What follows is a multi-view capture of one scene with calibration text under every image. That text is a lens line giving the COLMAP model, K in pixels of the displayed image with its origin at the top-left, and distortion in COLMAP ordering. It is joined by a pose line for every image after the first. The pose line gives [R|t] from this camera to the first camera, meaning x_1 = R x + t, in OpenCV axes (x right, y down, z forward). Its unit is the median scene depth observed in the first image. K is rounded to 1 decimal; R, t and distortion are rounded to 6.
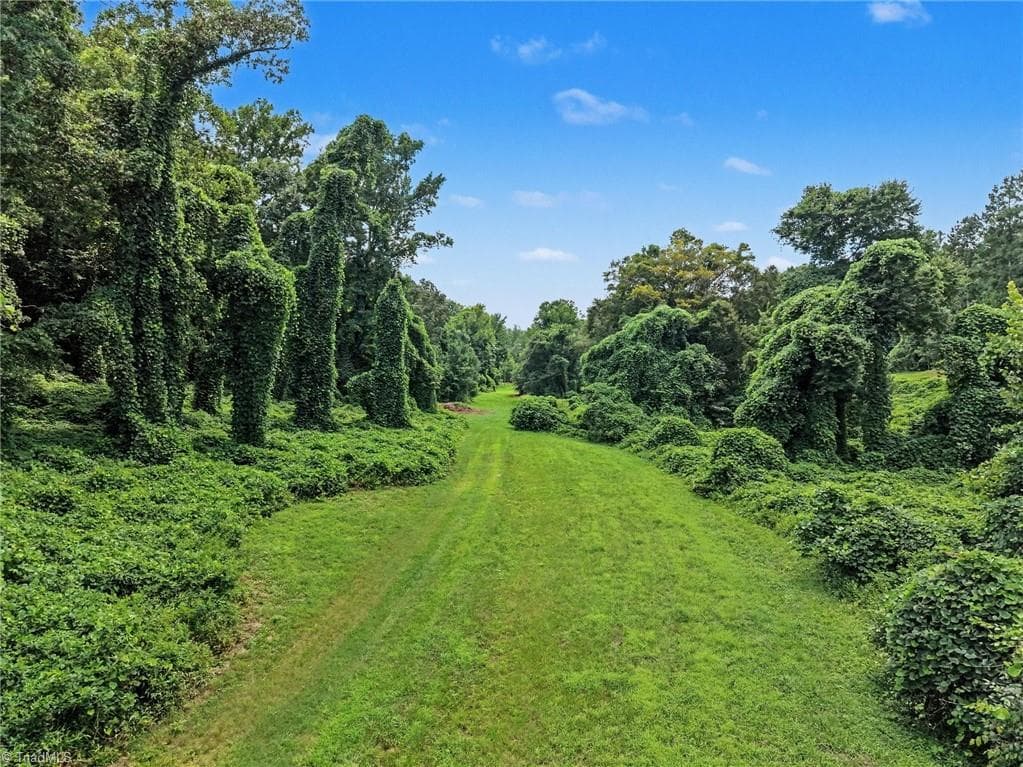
lens RADIAL K [[703.8, 0, 511.5], [0, 703.8, 383.5], [0, 0, 1]] dist [0.074207, -0.093666]
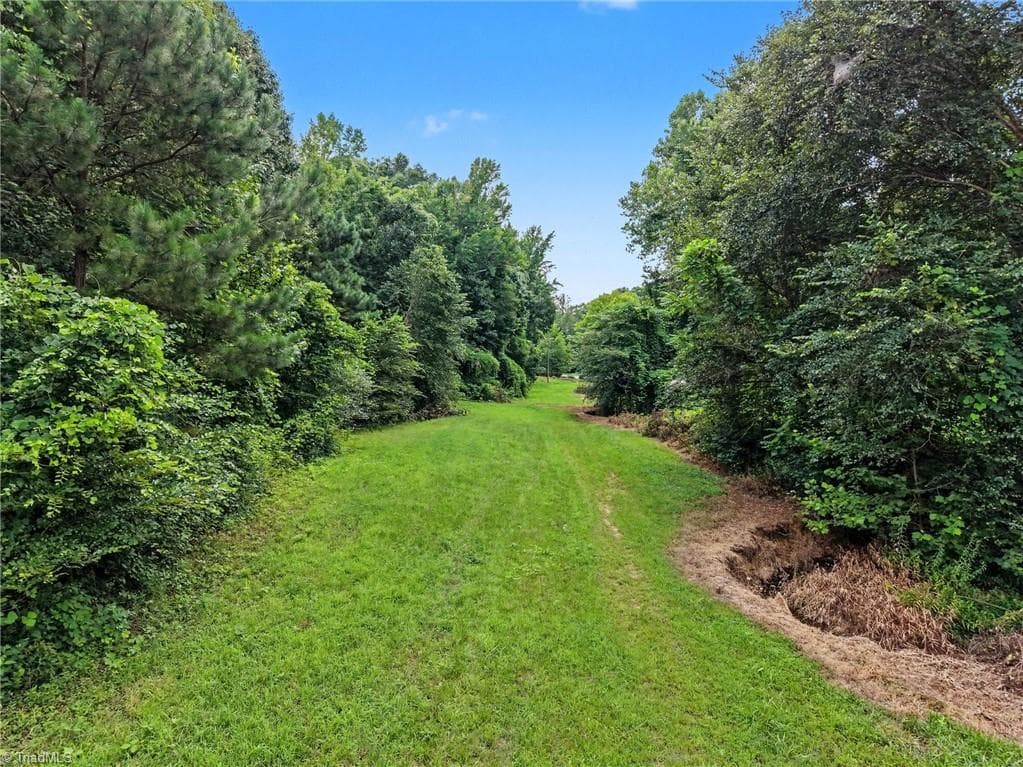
lens RADIAL K [[703.8, 0, 511.5], [0, 703.8, 383.5], [0, 0, 1]] dist [0.074207, -0.093666]
pose [[0.998188, 0.003147, -0.060086, -0.023971], [-0.002364, 0.999911, 0.013097, -0.003550], [0.060122, -0.012931, 0.998107, 2.032498]]
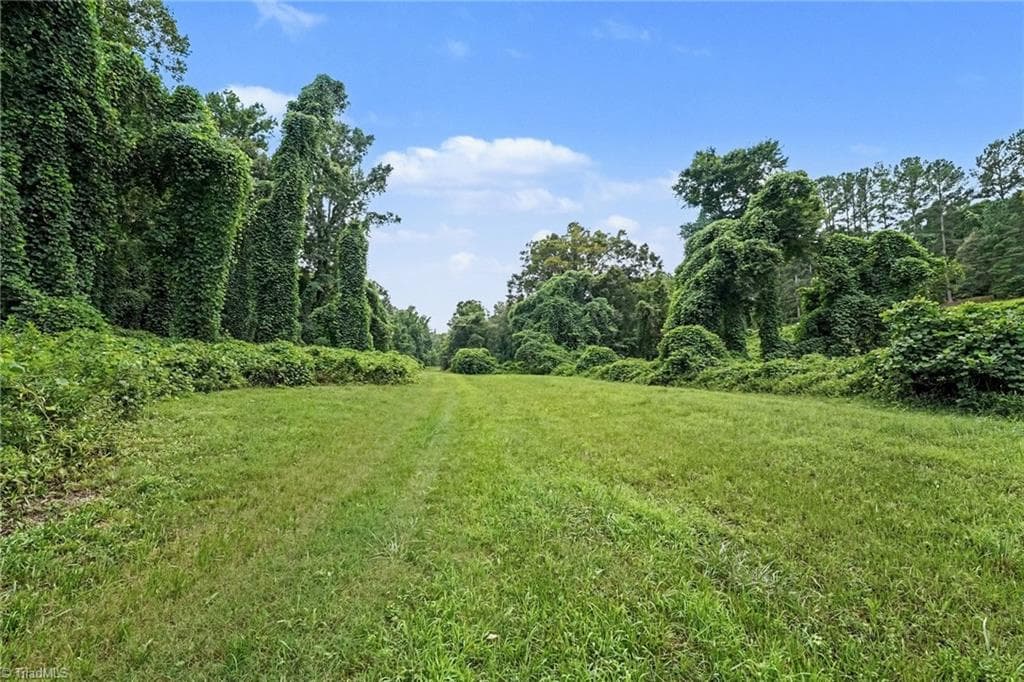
lens RADIAL K [[483.9, 0, 516.1], [0, 483.9, 339.6], [0, 0, 1]] dist [0.000152, 0.005205]
pose [[0.983795, -0.030736, 0.176645, -0.044027], [0.042768, 0.996987, -0.064718, 0.070791], [-0.174123, 0.071224, 0.982145, 0.175296]]
